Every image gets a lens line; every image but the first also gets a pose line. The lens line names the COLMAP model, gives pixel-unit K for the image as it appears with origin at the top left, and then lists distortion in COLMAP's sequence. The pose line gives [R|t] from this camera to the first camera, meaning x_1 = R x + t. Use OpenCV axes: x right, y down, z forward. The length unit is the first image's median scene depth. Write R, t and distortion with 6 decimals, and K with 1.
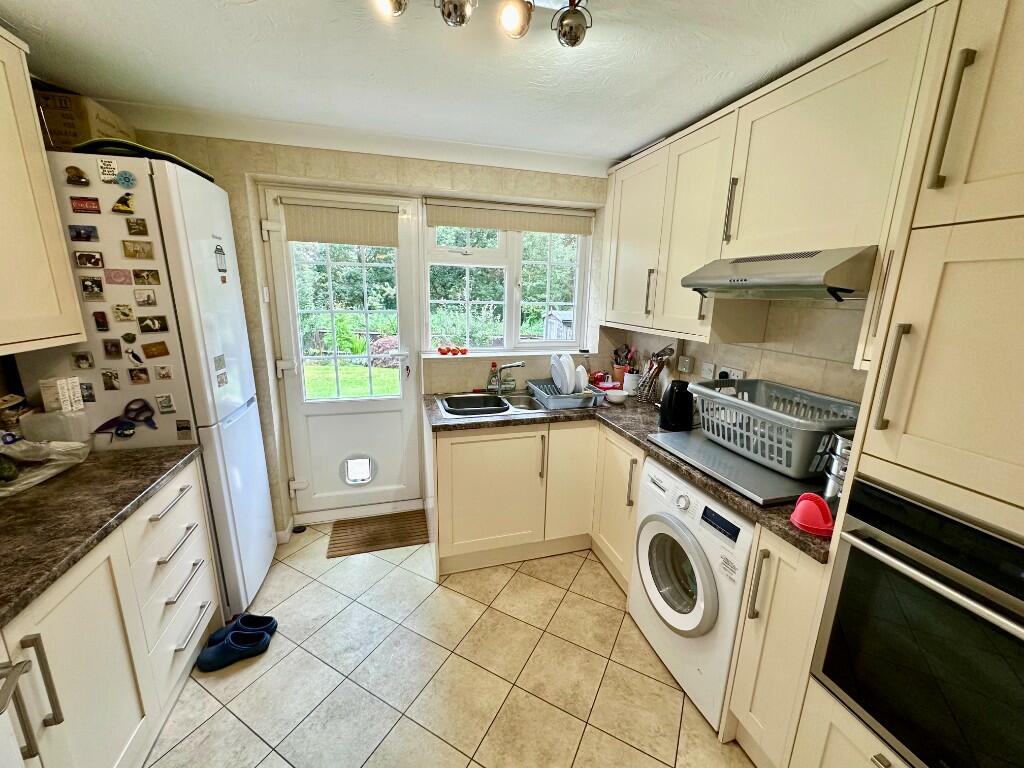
lens RADIAL K [[408.0, 0, 511.5], [0, 408.0, 385.9], [0, 0, 1]] dist [-0.002433, 0.000404]
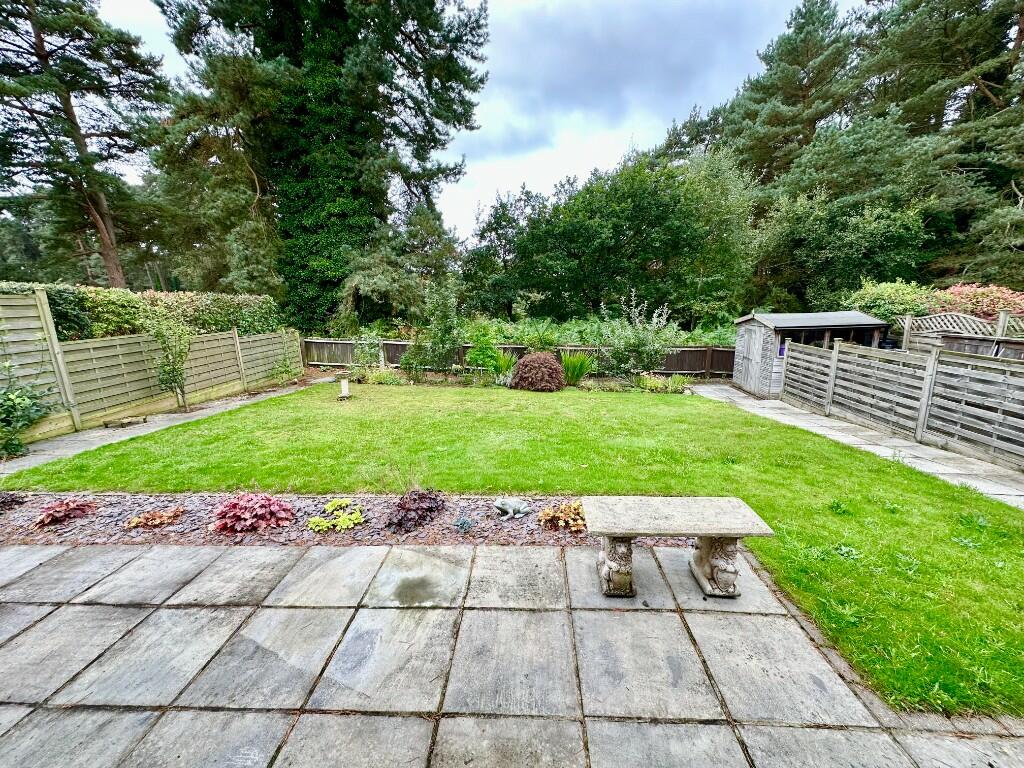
lens RADIAL K [[408.0, 0, 514.4], [0, 408.0, 381.1], [0, 0, 1]] dist [-0.002433, 0.000404]
pose [[0.946675, 0.015393, -0.321822, -0.056088], [-0.020567, 0.999708, -0.012681, -0.038129], [0.321533, 0.018624, 0.946715, 0.146546]]
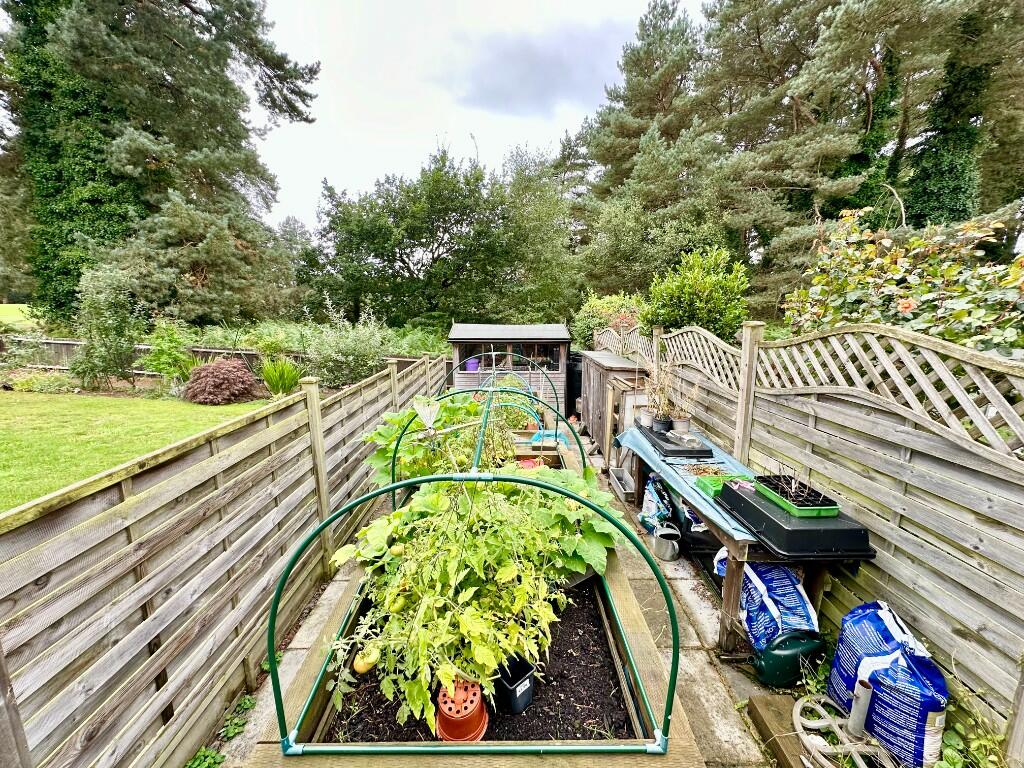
lens RADIAL K [[408.0, 0, 509.3], [0, 408.0, 383.8], [0, 0, 1]] dist [-0.002433, 0.000404]
pose [[0.962513, 0.034805, -0.268992, 0.308844], [-0.044844, 0.998505, -0.031266, -0.059093], [0.267502, 0.042157, 0.962635, 0.331436]]
